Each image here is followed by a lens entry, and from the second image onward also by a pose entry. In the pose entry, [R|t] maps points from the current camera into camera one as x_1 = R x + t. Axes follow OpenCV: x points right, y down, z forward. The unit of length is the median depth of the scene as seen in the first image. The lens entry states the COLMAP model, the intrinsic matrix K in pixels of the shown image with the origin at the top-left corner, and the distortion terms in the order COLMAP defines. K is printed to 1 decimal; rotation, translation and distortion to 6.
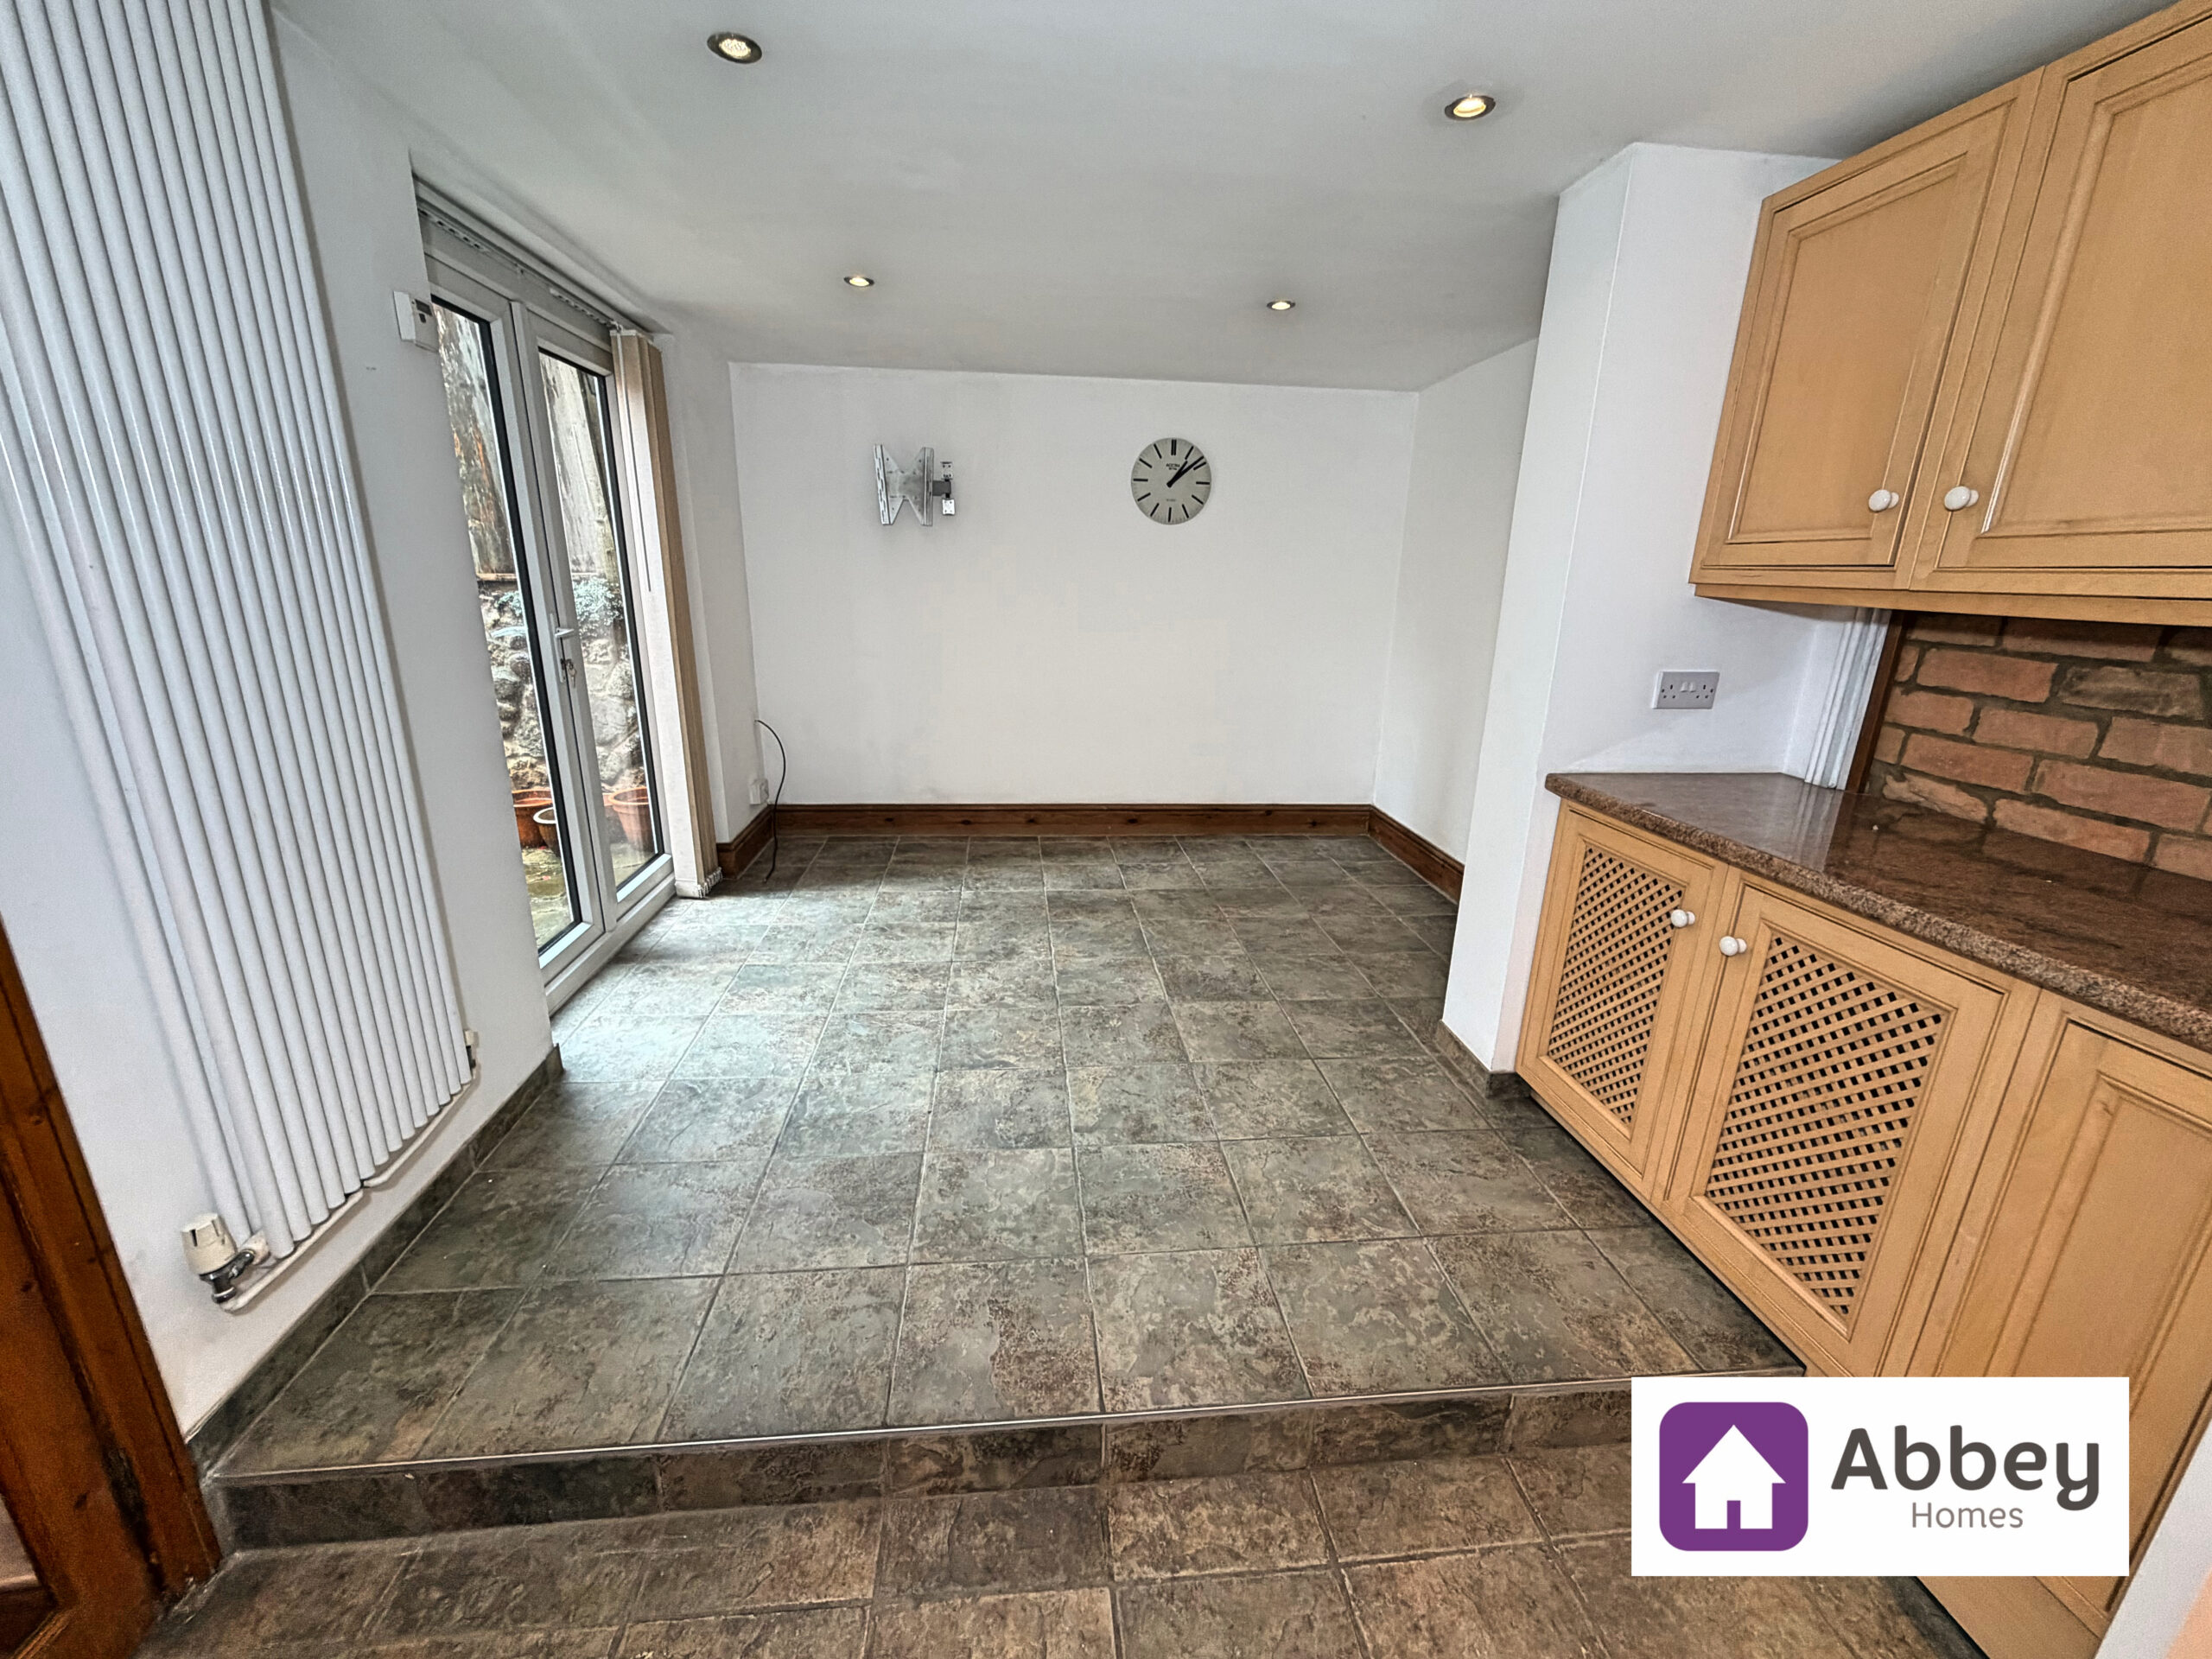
lens RADIAL K [[883.3, 0, 1098.4], [0, 883.3, 830.1], [0, 0, 1]] dist [0.002252, -0.000766]
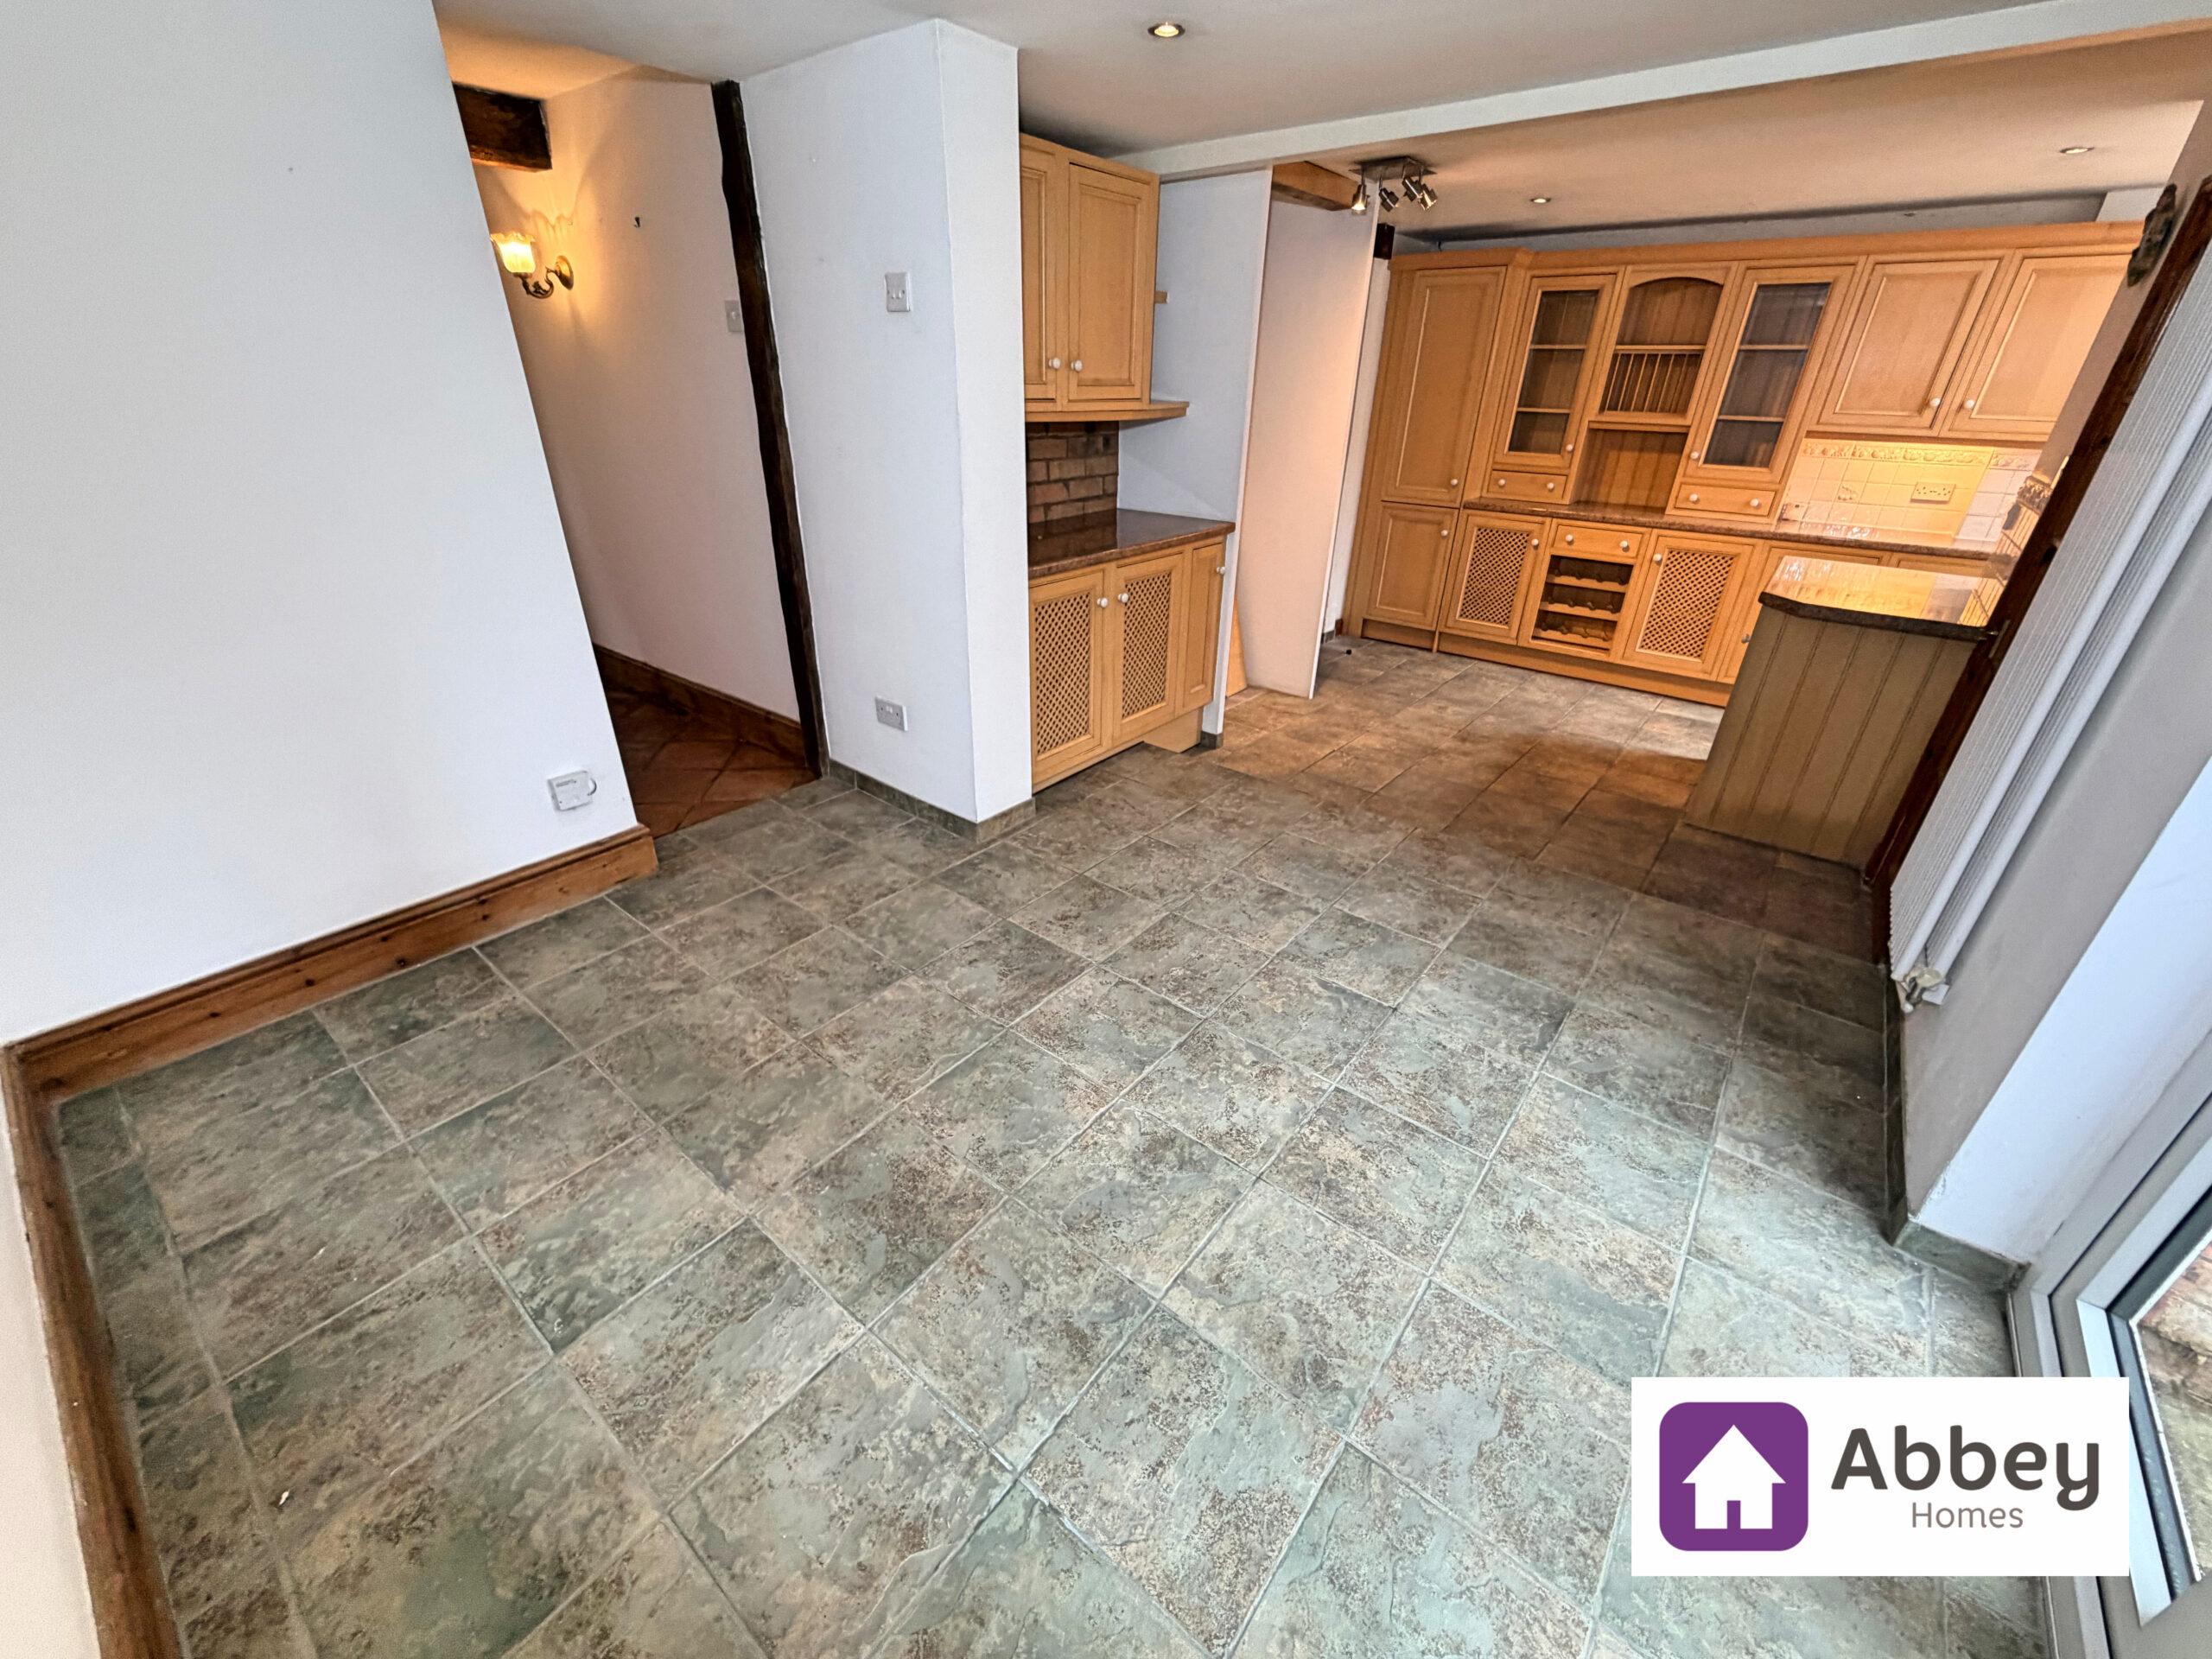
lens RADIAL K [[883.3, 0, 1098.4], [0, 883.3, 830.1], [0, 0, 1]] dist [0.002252, -0.000766]
pose [[-0.712543, -0.351387, 0.607297, -0.399304], [0.165511, 0.756946, 0.632170, -0.448406], [-0.681827, 0.550962, -0.481198, 1.349086]]
